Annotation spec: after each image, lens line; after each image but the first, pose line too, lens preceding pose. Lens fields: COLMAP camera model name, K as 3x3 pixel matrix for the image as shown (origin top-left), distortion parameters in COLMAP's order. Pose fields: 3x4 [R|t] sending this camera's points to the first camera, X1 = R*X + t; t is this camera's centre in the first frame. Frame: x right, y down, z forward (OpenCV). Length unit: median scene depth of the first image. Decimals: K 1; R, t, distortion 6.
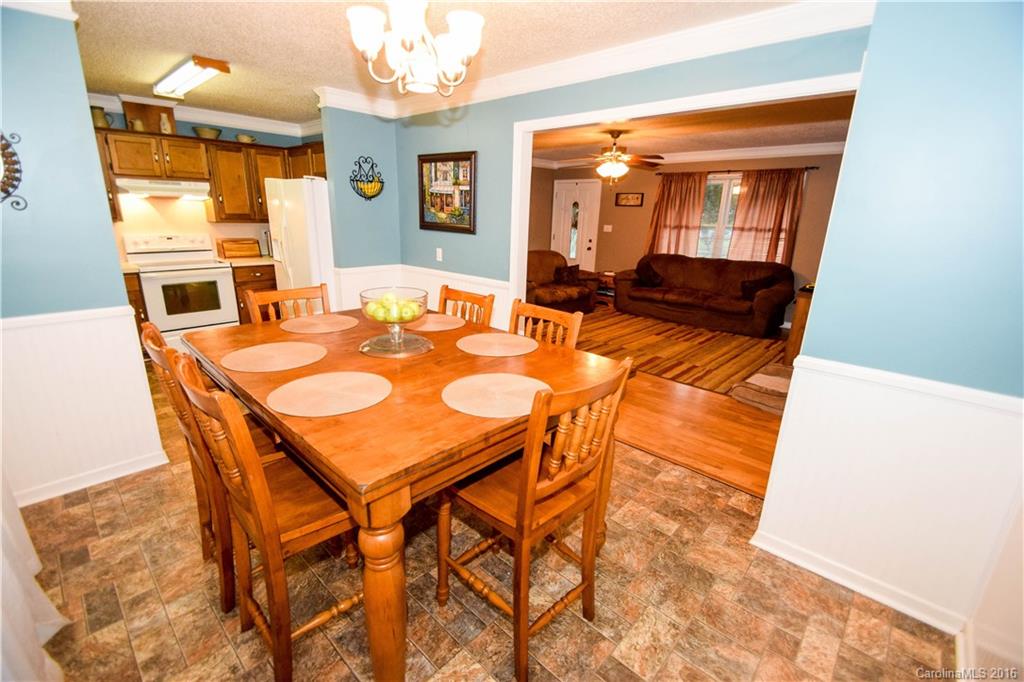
lens RADIAL K [[447.8, 0, 508.1], [0, 447.8, 344.8], [0, 0, 1]] dist [0.023628, -0.018683]
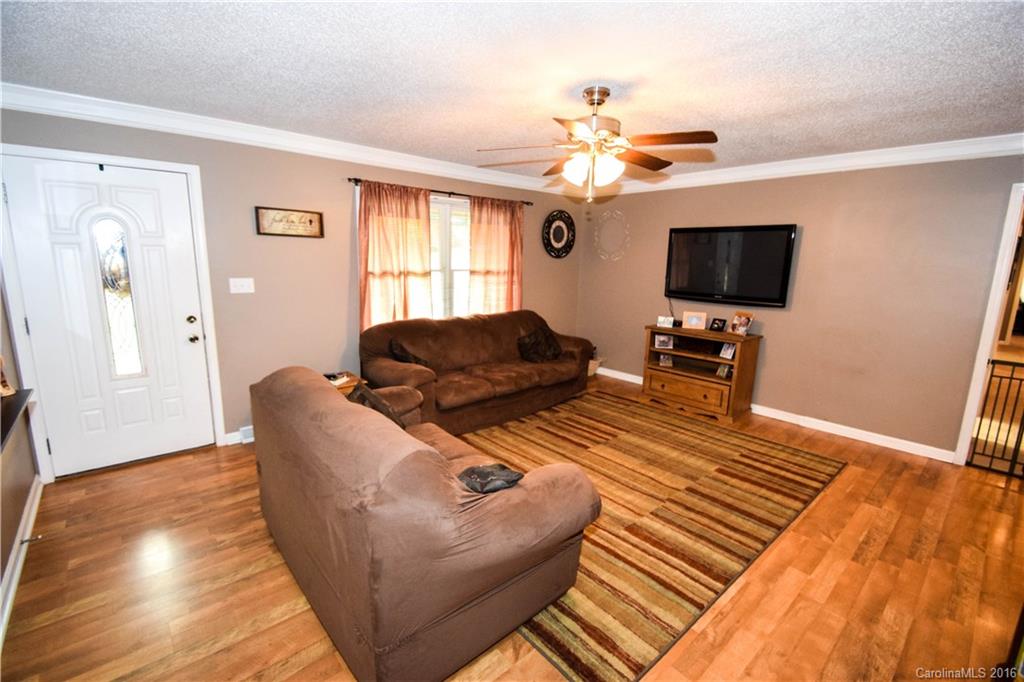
lens RADIAL K [[447.8, 0, 508.1], [0, 447.8, 344.8], [0, 0, 1]] dist [0.023628, -0.018683]
pose [[0.095569, -0.217786, 0.971306, -0.240990], [0.265336, 0.946042, 0.186014, -0.281930], [-0.959408, 0.239945, 0.148199, 0.910650]]
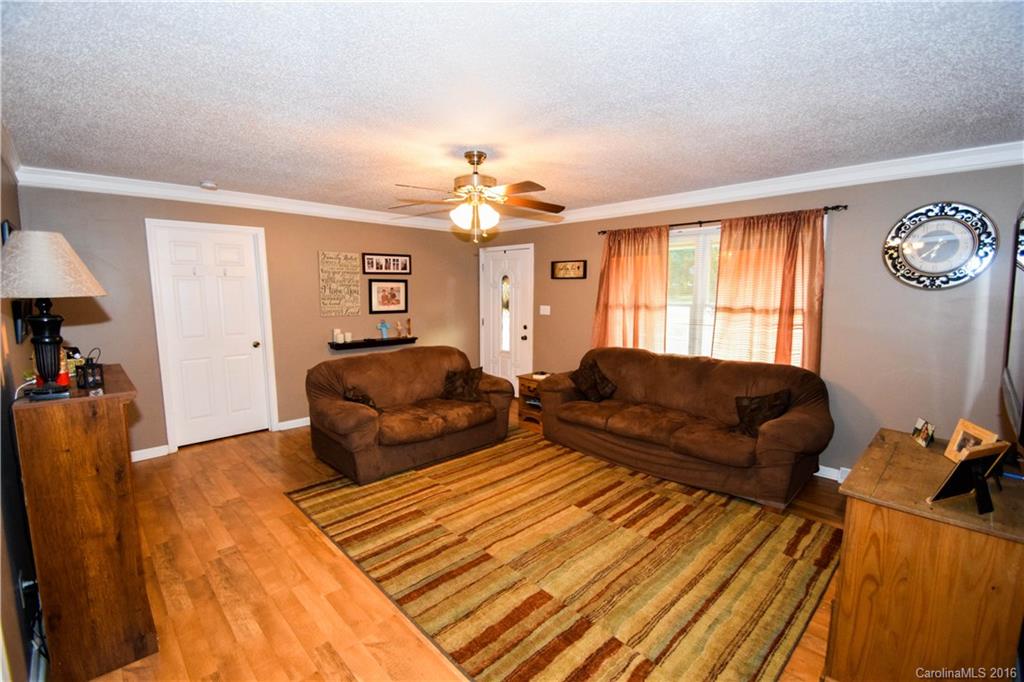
lens RADIAL K [[447.8, 0, 508.1], [0, 447.8, 344.8], [0, 0, 1]] dist [0.023628, -0.018683]
pose [[0.998521, -0.020198, -0.050473, 0.256245], [0.011650, 0.986350, -0.164248, -0.116000], [0.053101, 0.163417, 0.985127, 0.400302]]
